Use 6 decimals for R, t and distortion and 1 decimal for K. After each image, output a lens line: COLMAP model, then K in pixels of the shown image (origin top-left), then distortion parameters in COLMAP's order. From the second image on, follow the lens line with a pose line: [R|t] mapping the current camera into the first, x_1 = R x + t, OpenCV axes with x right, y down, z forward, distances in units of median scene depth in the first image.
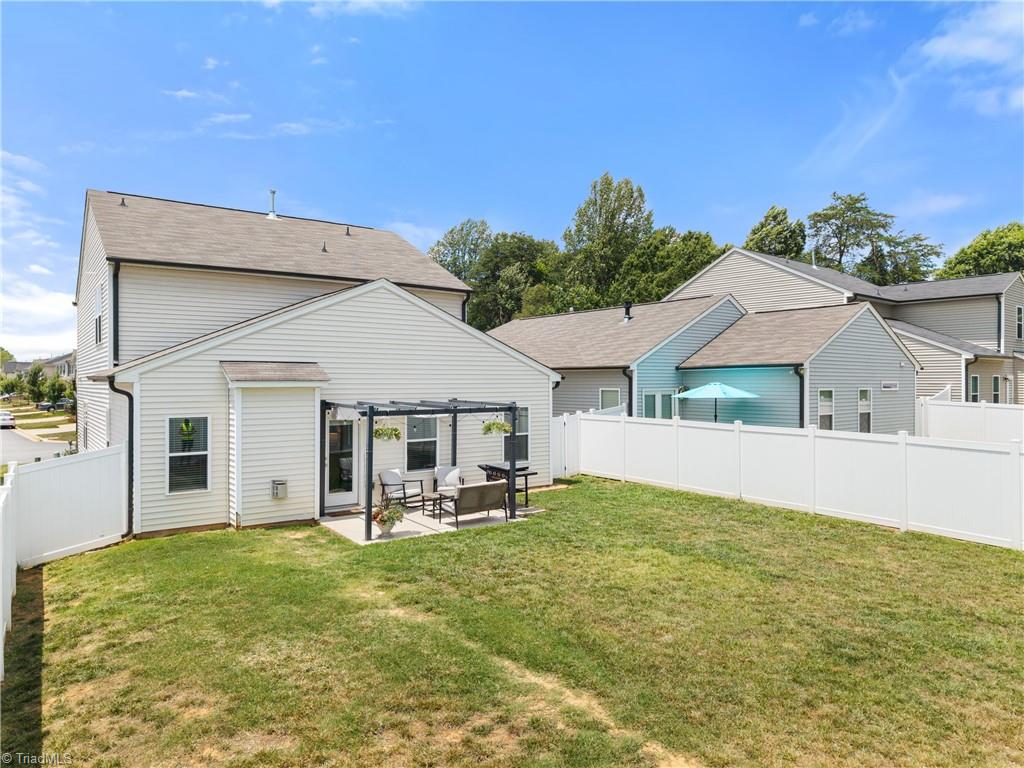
lens RADIAL K [[686.7, 0, 517.5], [0, 686.7, 382.2], [0, 0, 1]] dist [0.066575, -0.087922]
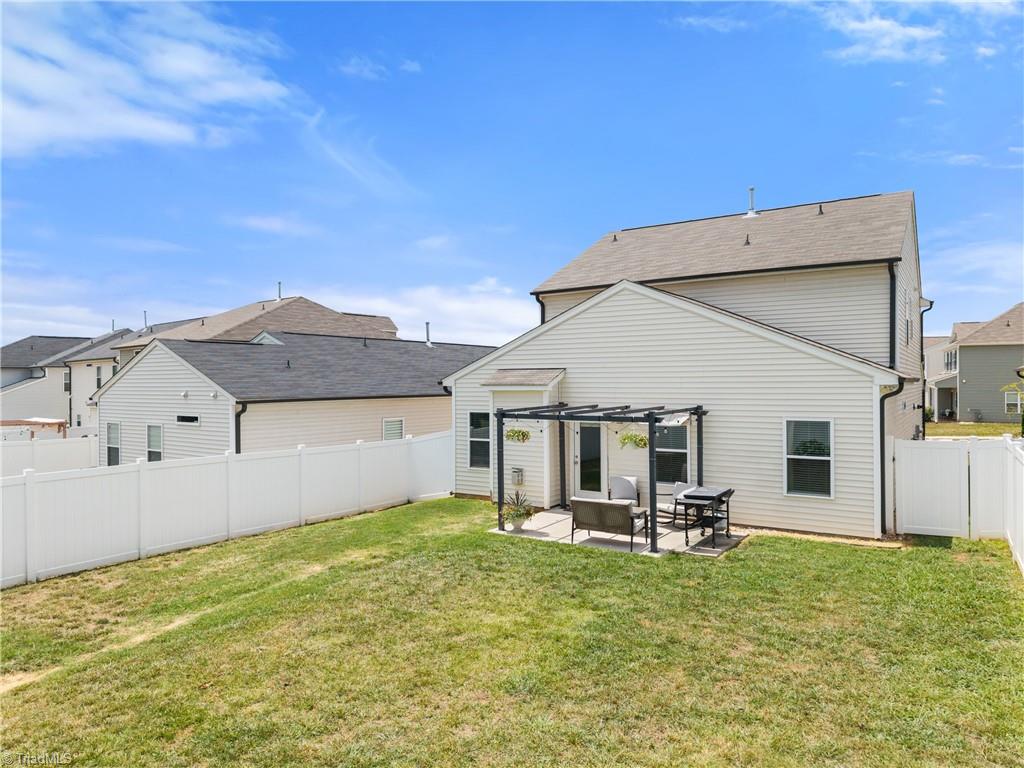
lens RADIAL K [[686.7, 0, 517.5], [0, 686.7, 382.2], [0, 0, 1]] dist [0.066575, -0.087922]
pose [[0.357854, 0.000038, -0.933778, 0.757982], [0.004150, 0.999990, 0.001631, -0.008862], [0.933768, -0.004459, 0.357850, 0.584251]]
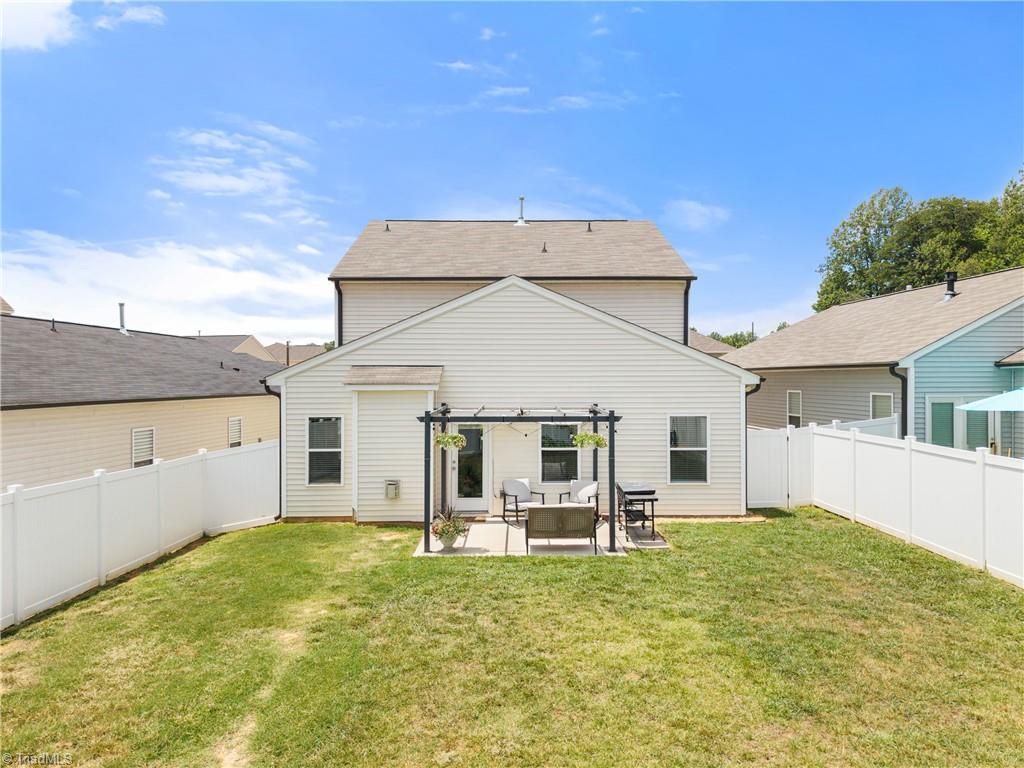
lens RADIAL K [[686.7, 0, 517.5], [0, 686.7, 382.2], [0, 0, 1]] dist [0.066575, -0.087922]
pose [[0.815899, 0.000965, -0.578194, 0.403139], [0.000224, 0.999998, 0.001984, -0.006969], [0.578195, -0.001748, 0.815897, 0.275037]]
